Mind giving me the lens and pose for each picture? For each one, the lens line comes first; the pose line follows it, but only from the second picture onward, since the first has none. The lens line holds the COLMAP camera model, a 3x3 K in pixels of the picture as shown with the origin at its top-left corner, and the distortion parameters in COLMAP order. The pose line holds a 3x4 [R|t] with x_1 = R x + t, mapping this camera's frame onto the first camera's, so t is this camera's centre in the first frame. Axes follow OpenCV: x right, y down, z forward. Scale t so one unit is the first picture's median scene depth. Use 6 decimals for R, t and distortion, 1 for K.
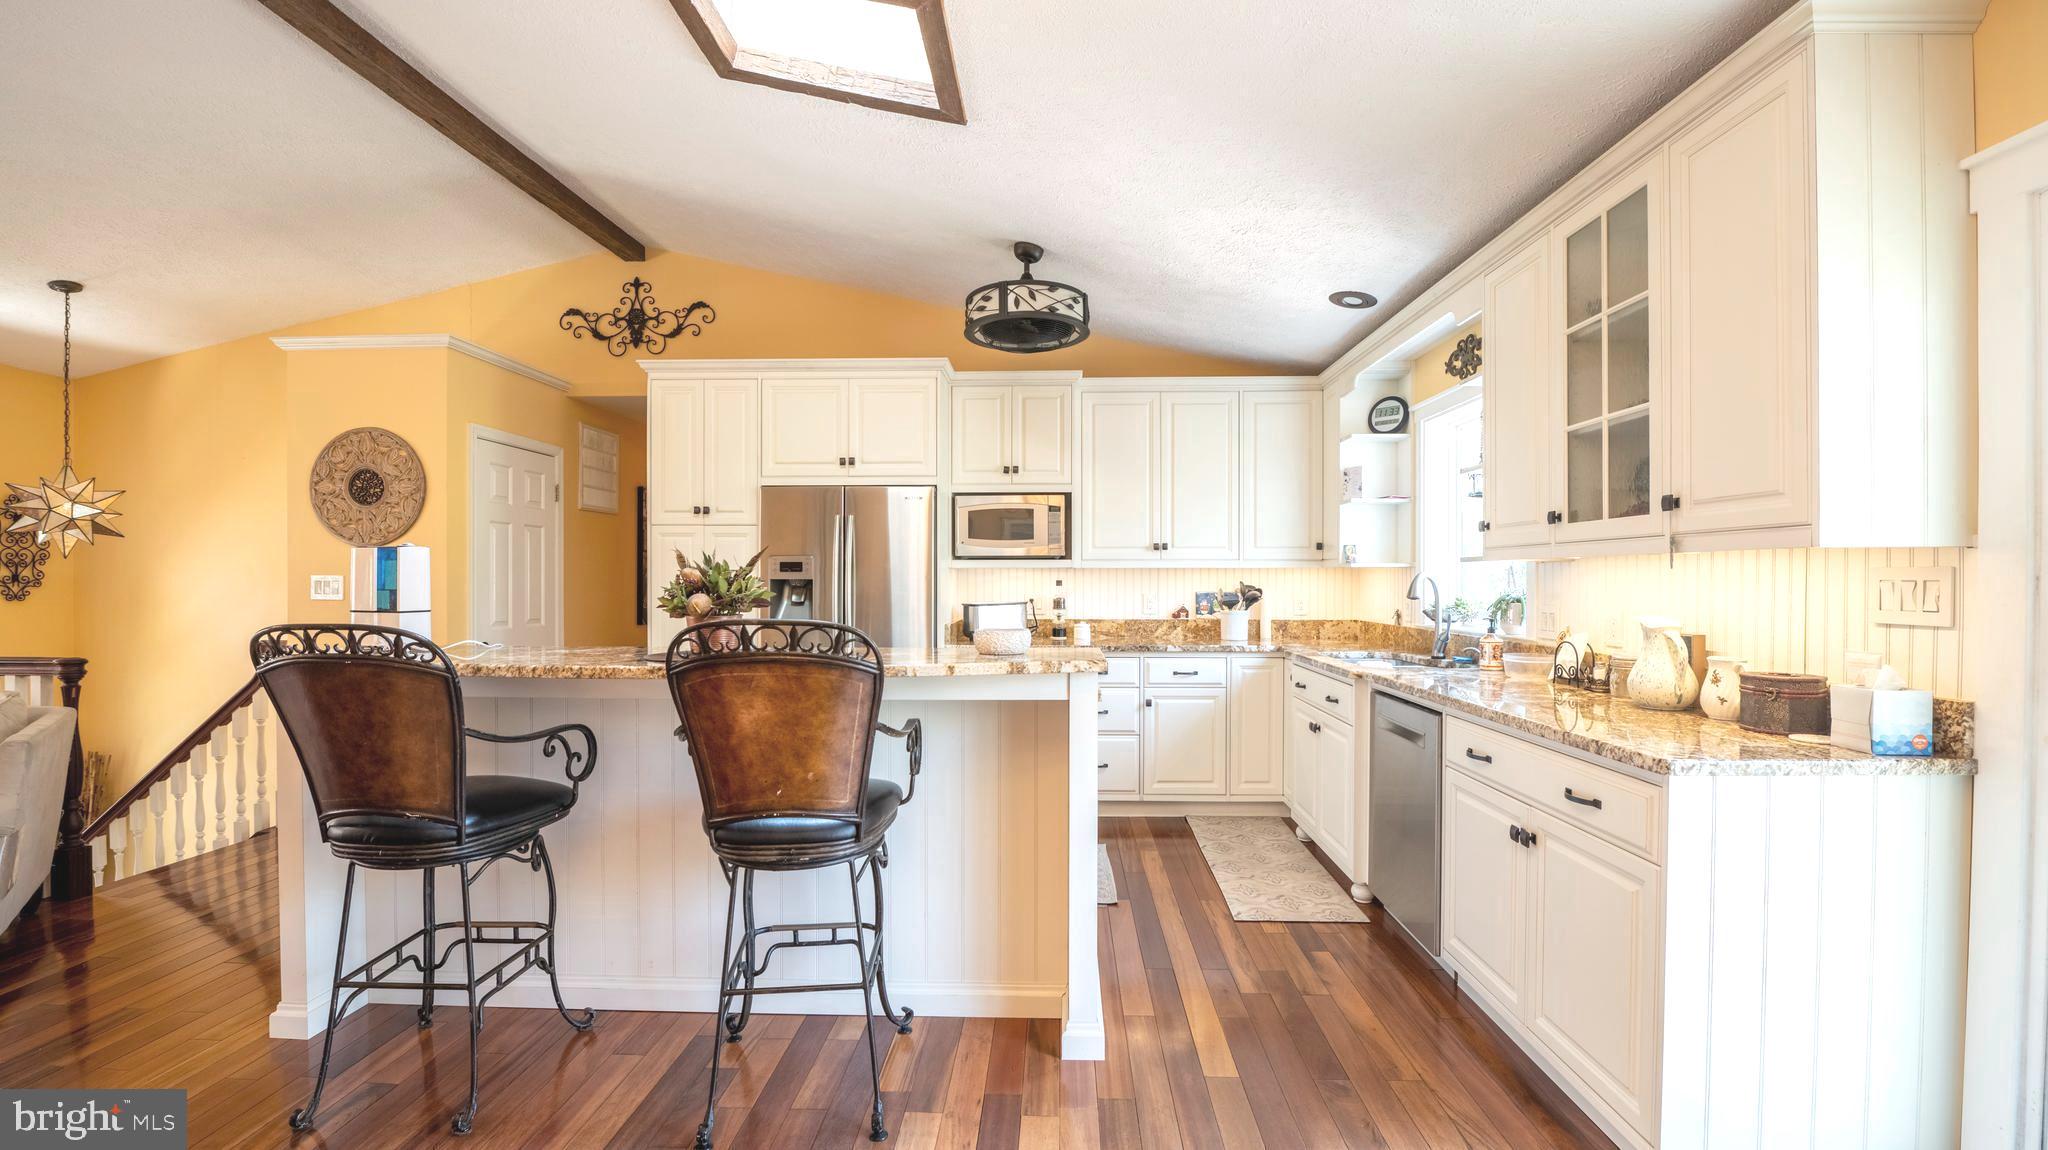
lens RADIAL K [[839.6, 0, 1031.3], [0, 839.6, 586.9], [0, 0, 1]] dist [-0.017221, 0.000052]
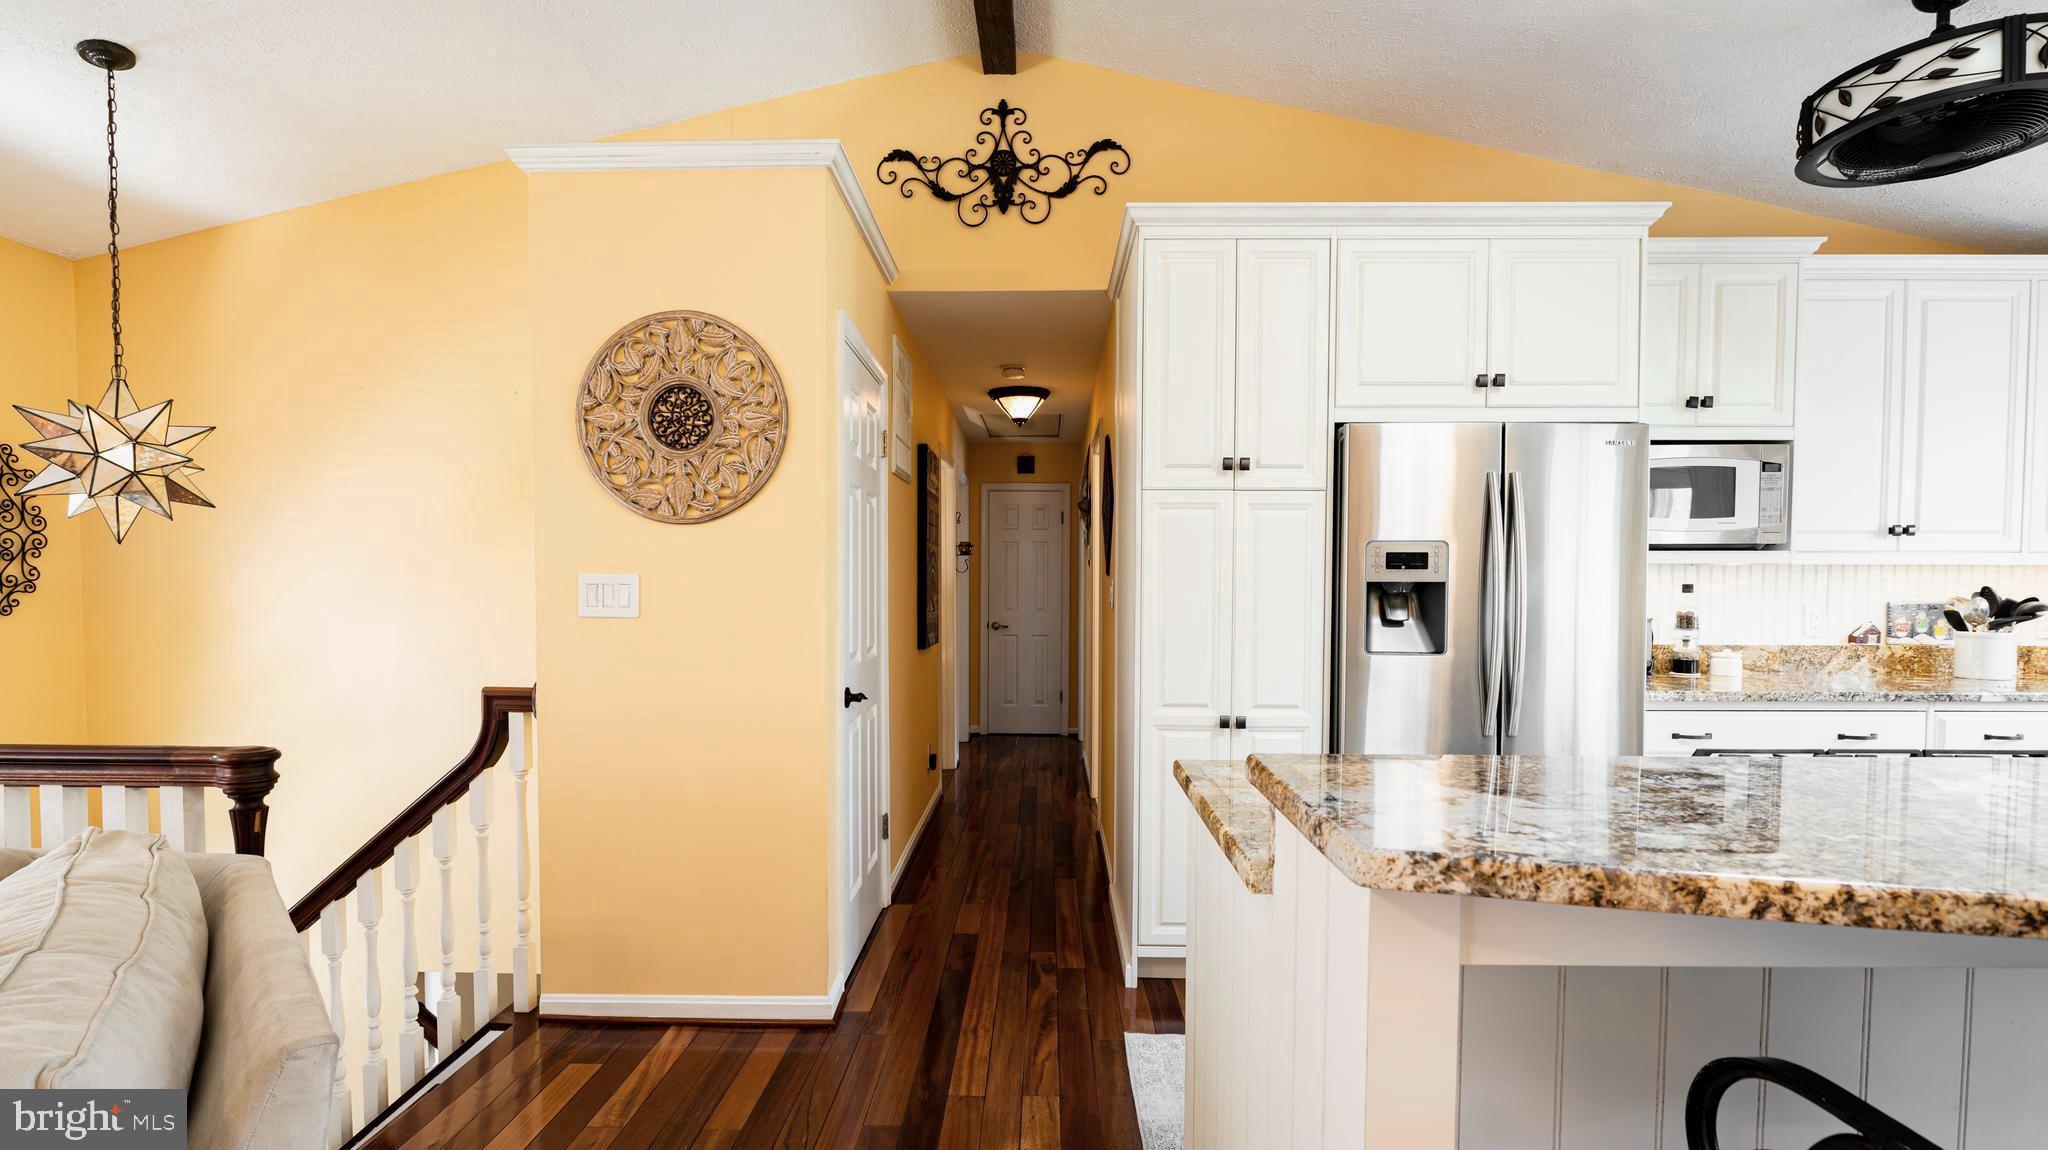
lens RADIAL K [[925.5, 0, 1023.9], [0, 925.5, 611.3], [0, 0, 1]] dist [-0.007369, -0.000518]
pose [[0.999954, 0.000596, 0.009533, -0.554332], [-0.000804, 0.999763, 0.021755, -0.002486], [-0.009518, -0.021762, 0.999718, 0.356494]]
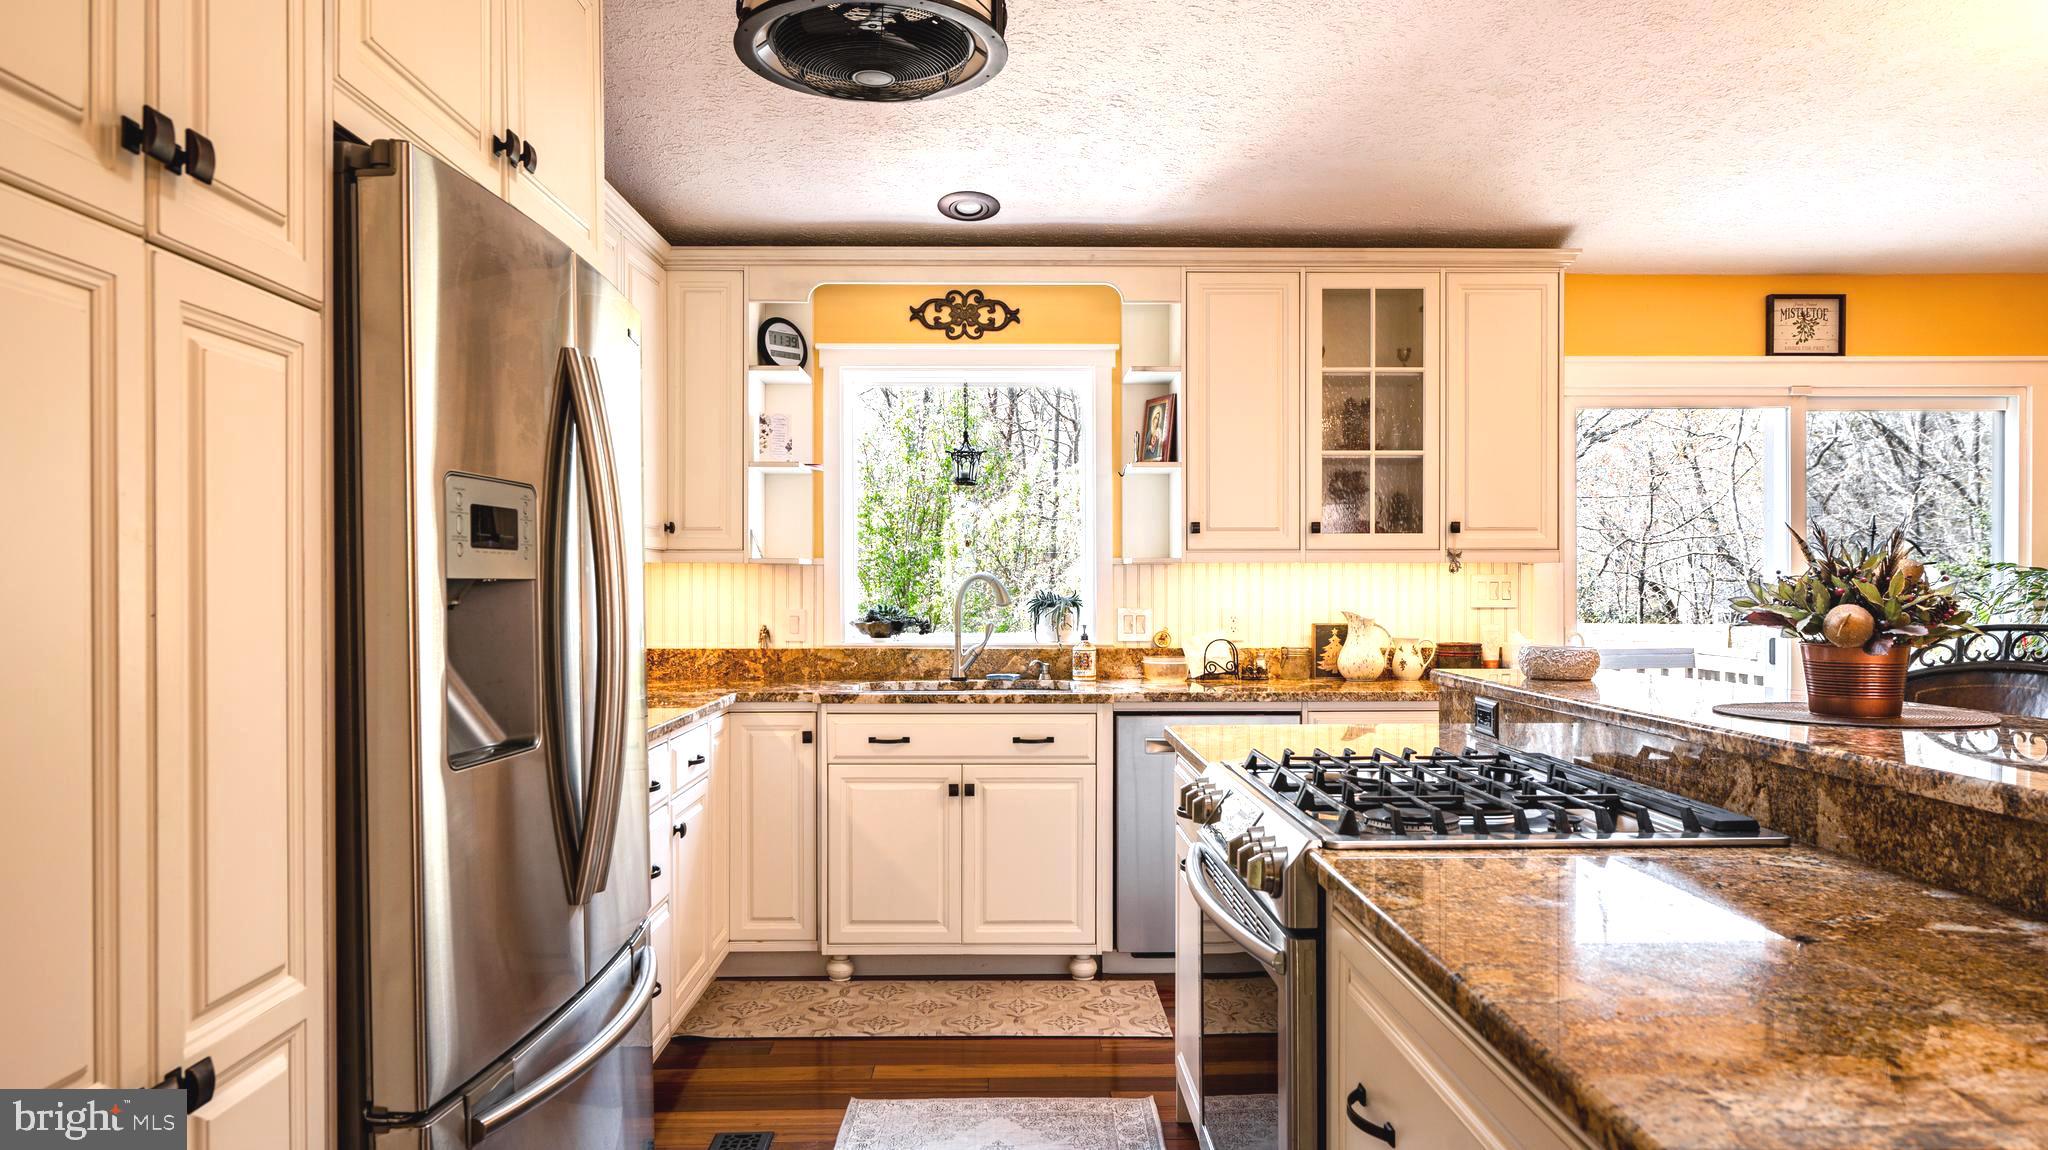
lens RADIAL K [[1285.1, 0, 1019.5], [0, 1285.1, 587.9], [0, 0, 1]] dist [0.000020, -0.000280]
pose [[-0.042835, -0.005034, 0.999069, -0.652844], [0.009664, 0.999938, 0.005452, -0.007763], [-0.999035, 0.009888, -0.042784, 0.860250]]
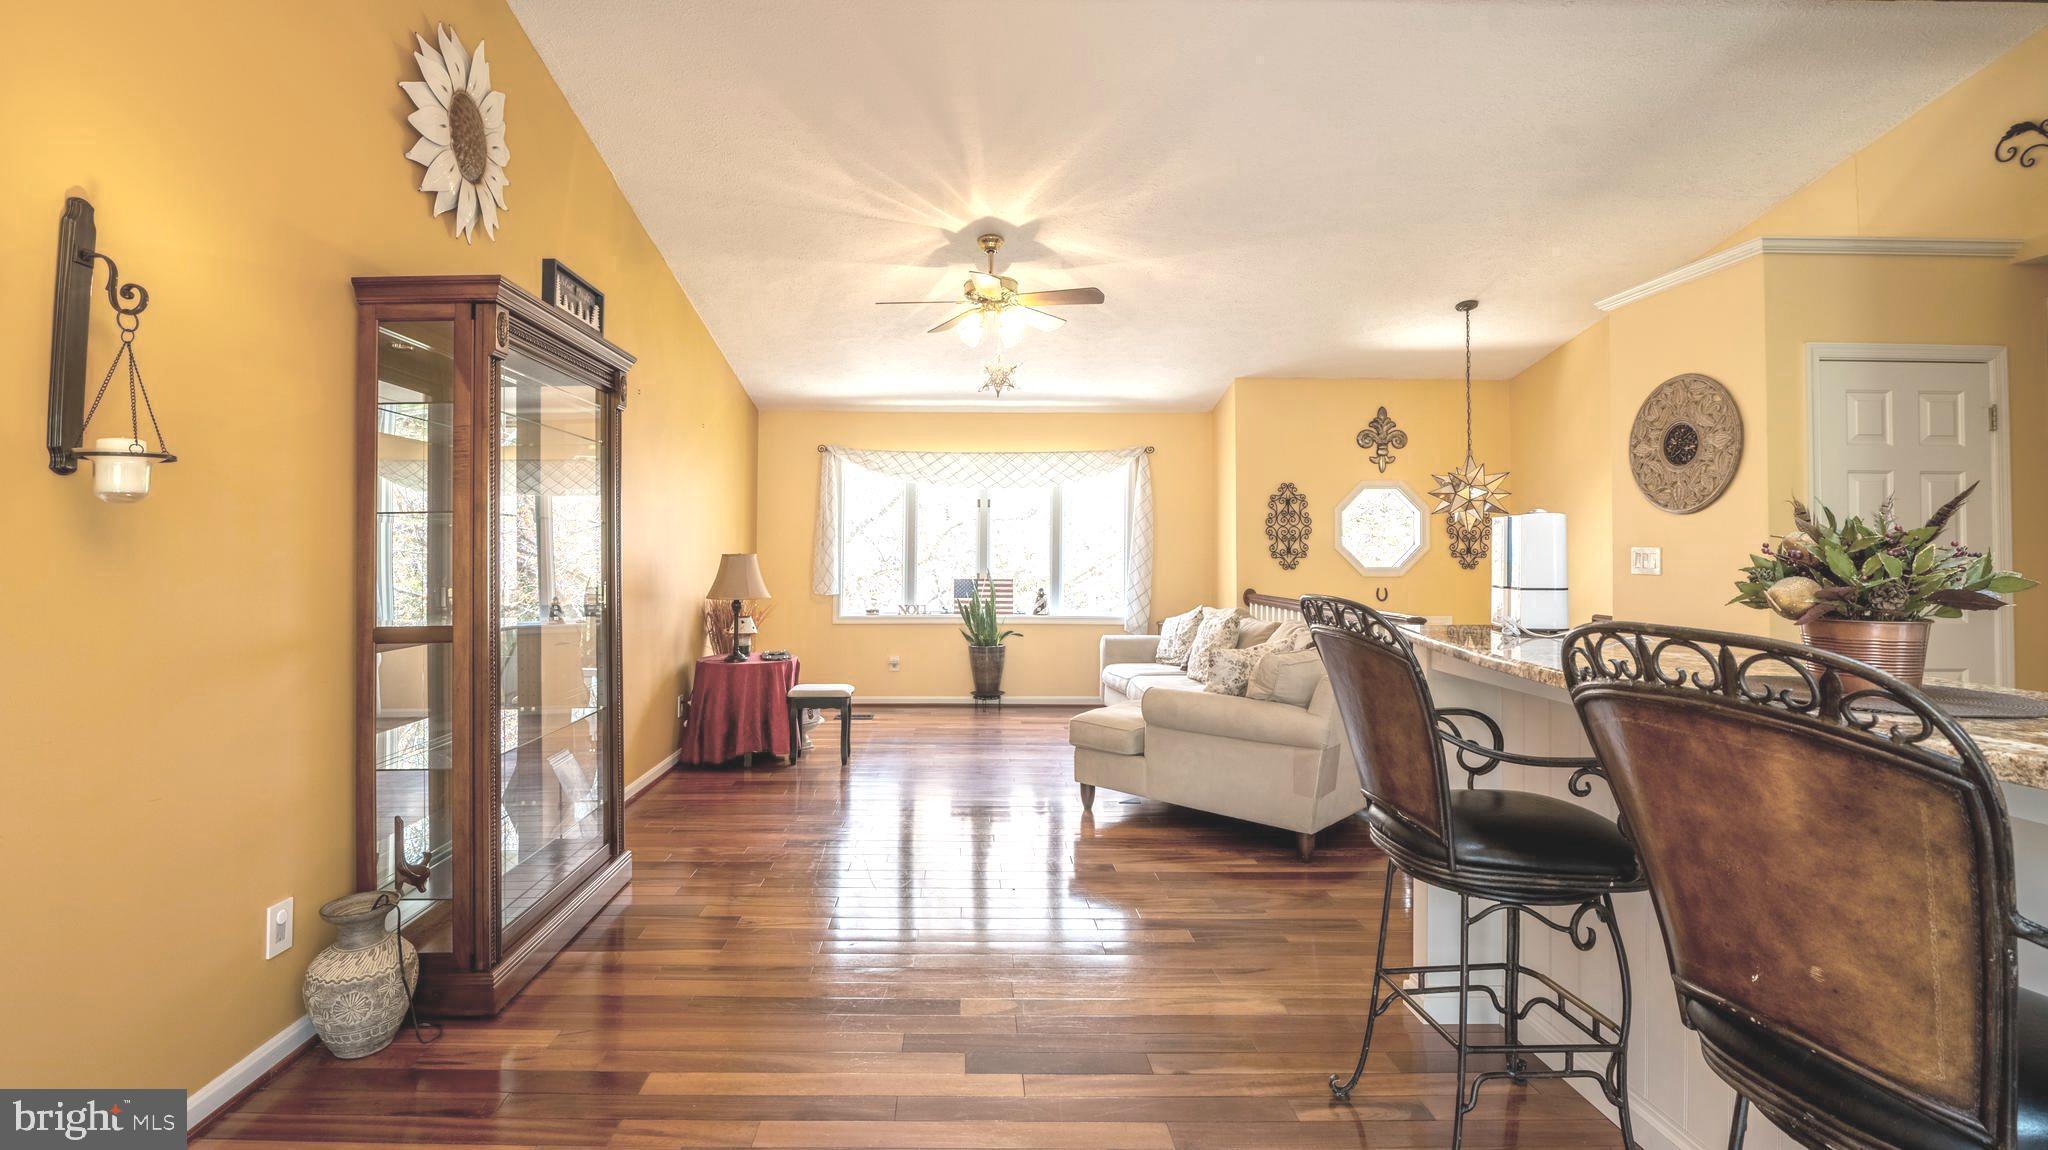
lens RADIAL K [[904.0, 0, 953.4], [0, 904.0, 530.0], [0, 0, 1]] dist [-0.022432, 0.000267]
pose [[0.032213, -0.023063, -0.999215, 0.090904], [-0.011361, 0.999661, -0.023439, -0.001654], [0.999416, 0.012108, 0.031940, 0.211310]]
